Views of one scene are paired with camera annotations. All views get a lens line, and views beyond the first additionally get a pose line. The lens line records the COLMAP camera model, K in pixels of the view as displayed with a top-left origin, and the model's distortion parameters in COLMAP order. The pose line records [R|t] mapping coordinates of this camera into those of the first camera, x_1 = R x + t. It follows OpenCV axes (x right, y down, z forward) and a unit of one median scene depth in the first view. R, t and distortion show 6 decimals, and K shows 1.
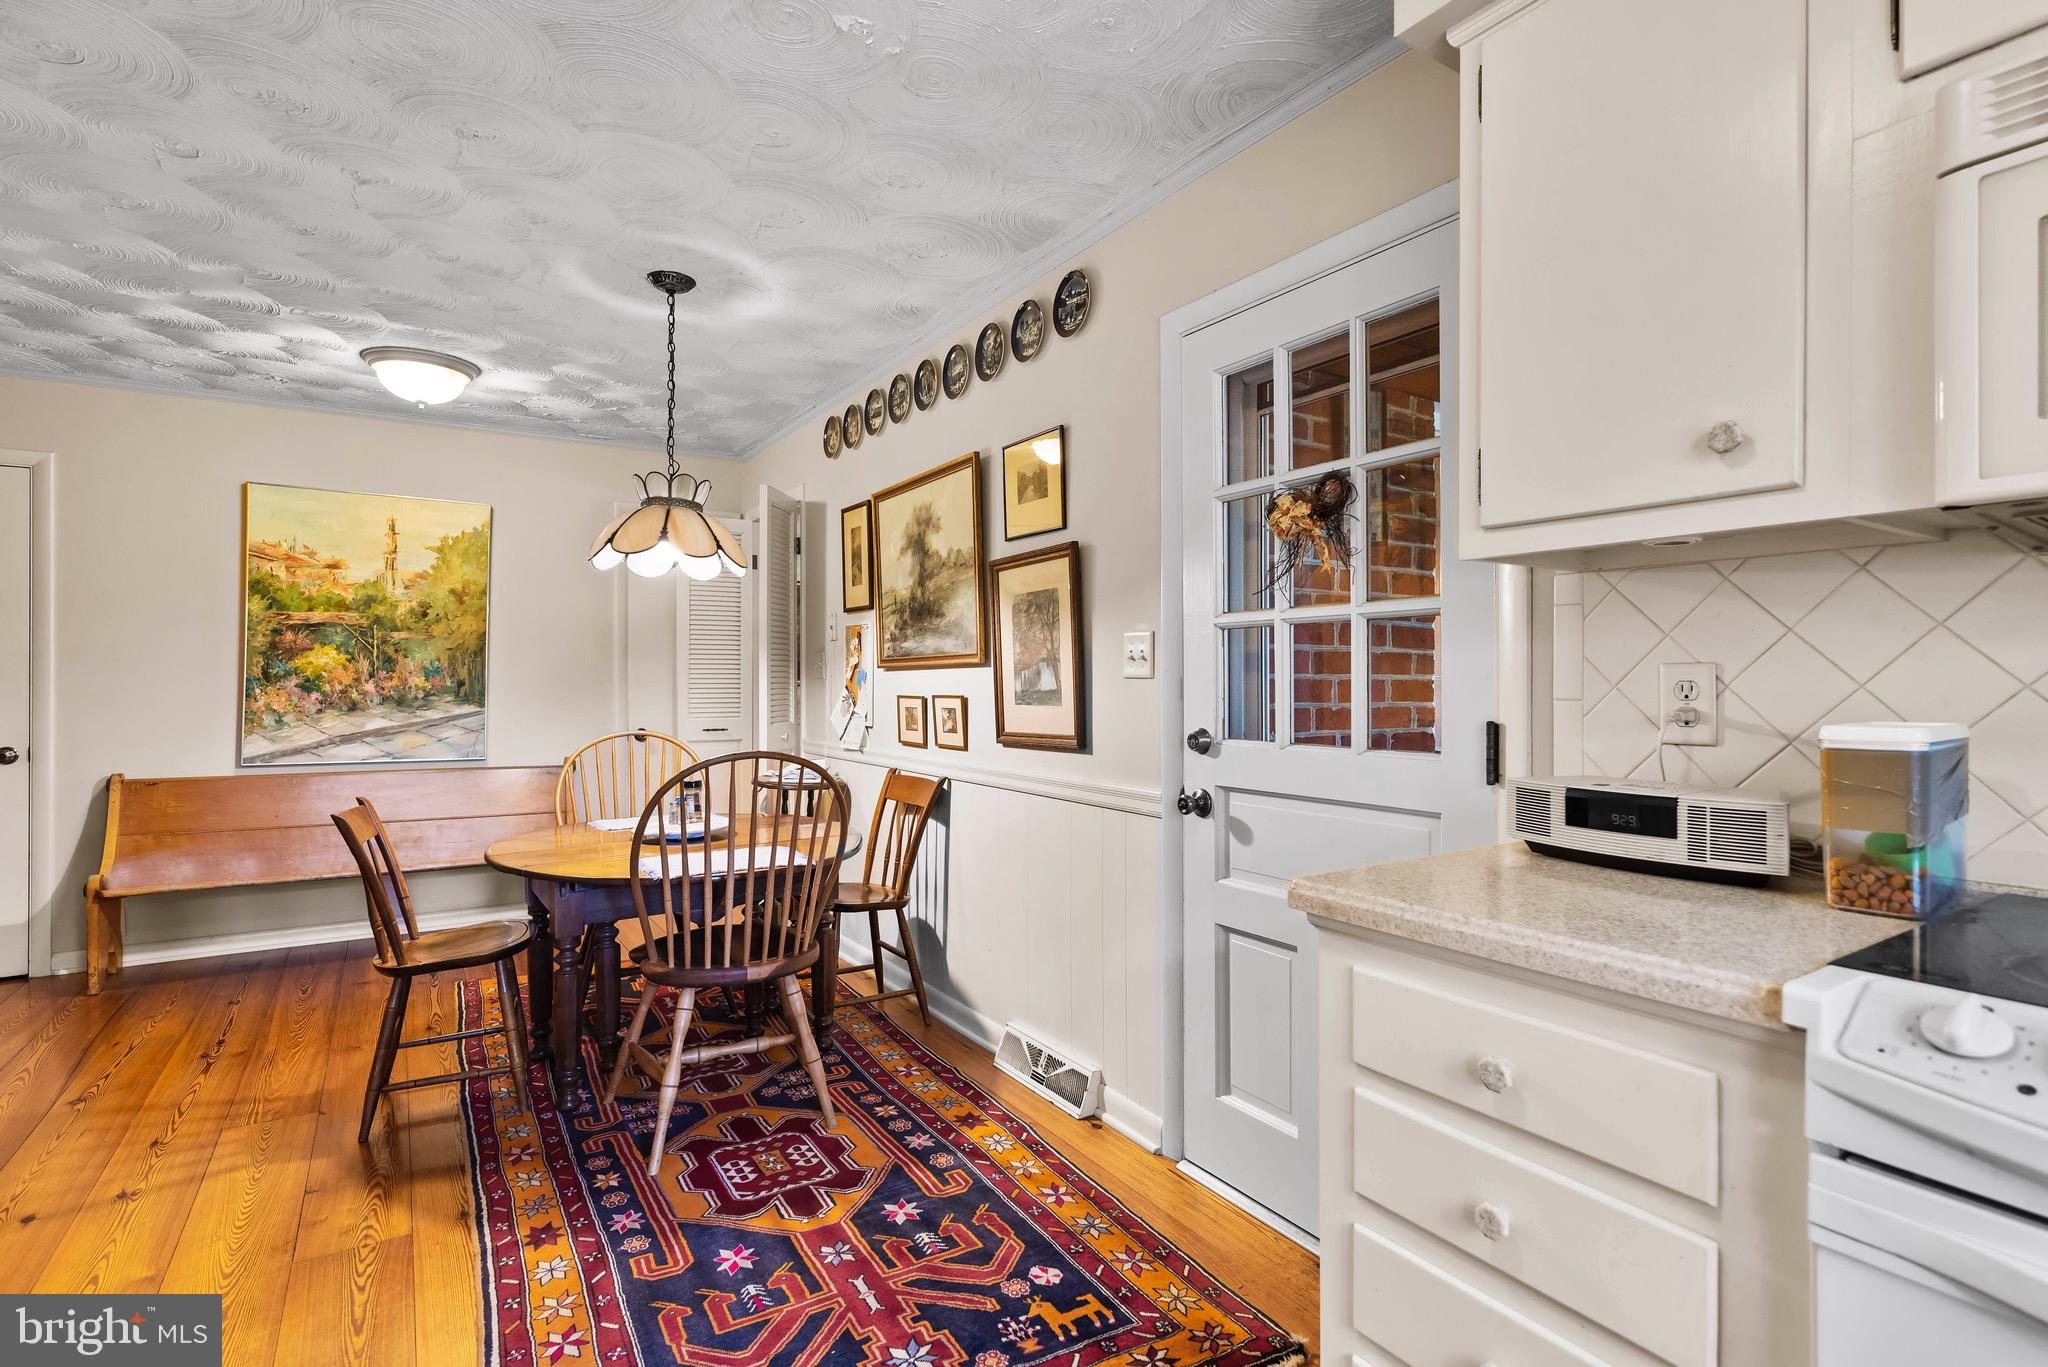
lens RADIAL K [[975.8, 0, 1025.2], [0, 975.8, 663.1], [0, 0, 1]] dist [0.000425, -0.000201]
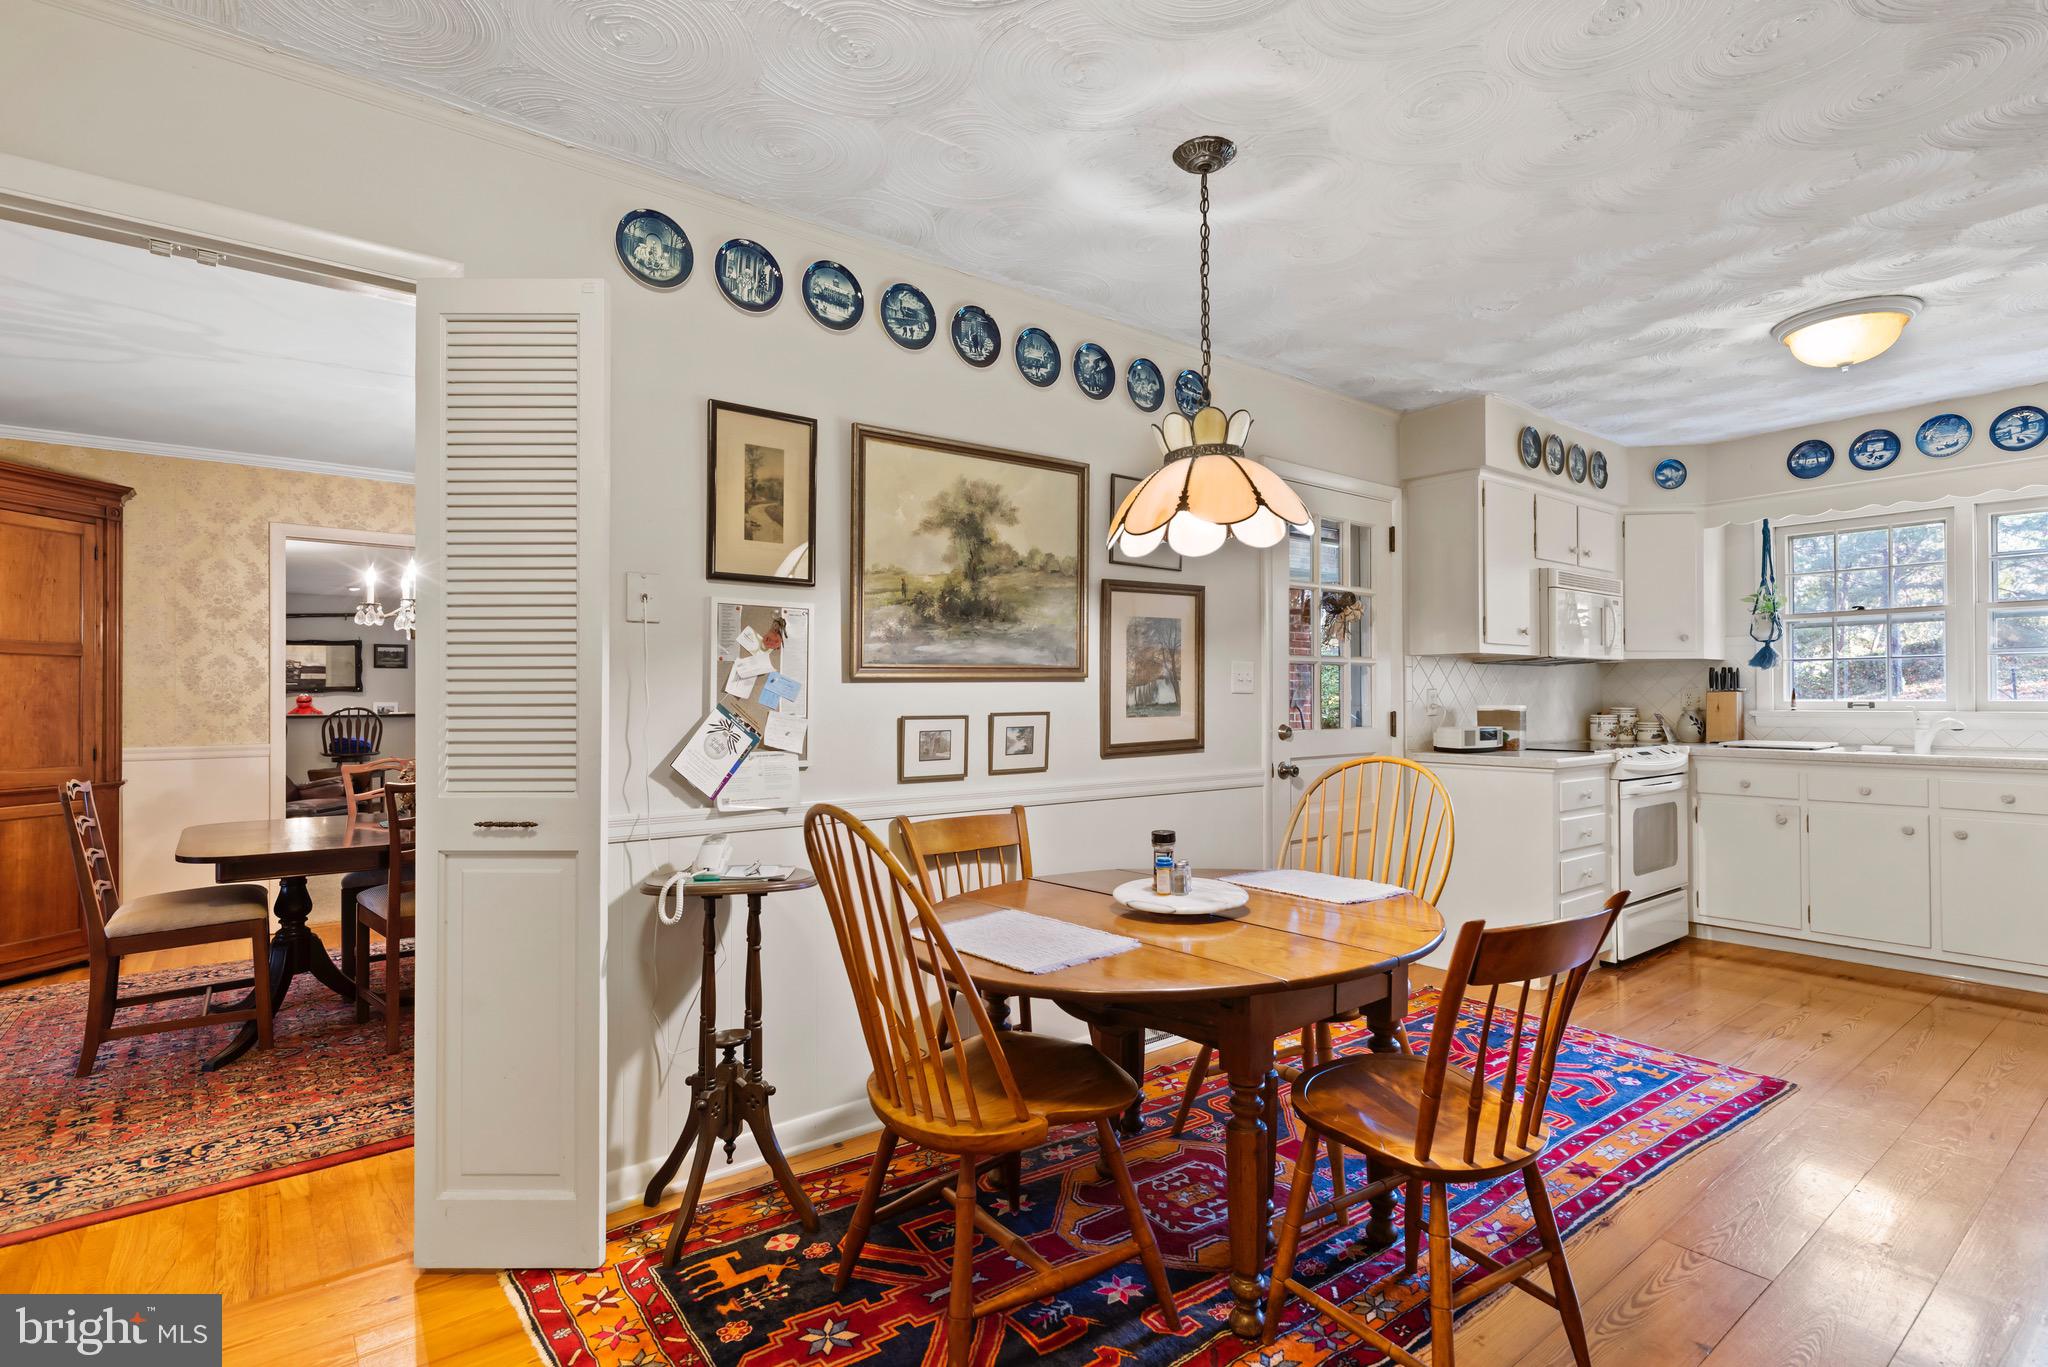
lens RADIAL K [[995.8, 0, 1049.5], [0, 995.8, 675.7], [0, 0, 1]] dist [0.003060, 0.000386]
pose [[-0.096697, 0.020596, 0.995101, -1.111534], [-0.016124, 0.999622, -0.022256, 0.022503], [-0.995183, -0.018197, -0.096328, 1.200294]]
